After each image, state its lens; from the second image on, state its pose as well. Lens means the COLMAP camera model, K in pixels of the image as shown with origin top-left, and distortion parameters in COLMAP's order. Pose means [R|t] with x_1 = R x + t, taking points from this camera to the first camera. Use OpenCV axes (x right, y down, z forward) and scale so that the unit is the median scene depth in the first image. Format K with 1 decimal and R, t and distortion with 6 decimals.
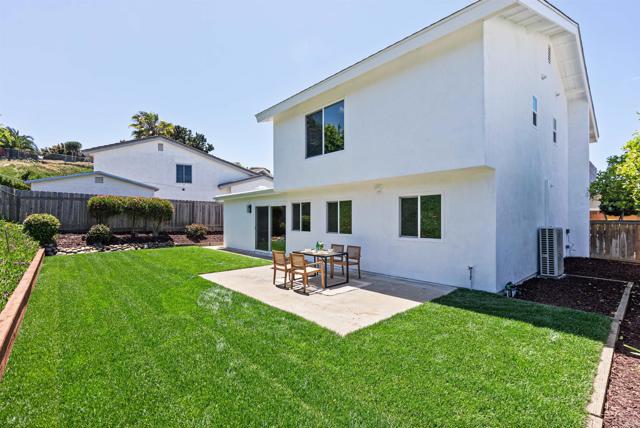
lens RADIAL K [[293.9, 0, 320.9], [0, 293.9, 216.2], [0, 0, 1]] dist [0.002084, 0.000539]
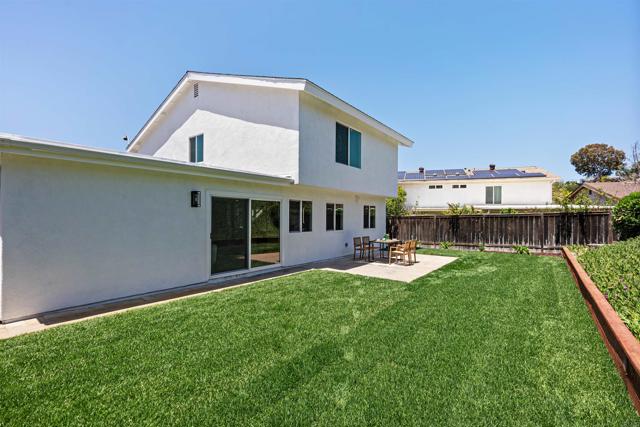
lens RADIAL K [[293.9, 0, 320.9], [0, 293.9, 215.7], [0, 0, 1]] dist [0.002084, 0.000539]
pose [[-0.187870, 0.003415, 0.982188, -1.013951], [-0.011883, 0.999913, -0.005750, 0.004895], [-0.982122, -0.012752, -0.187813, 1.162022]]
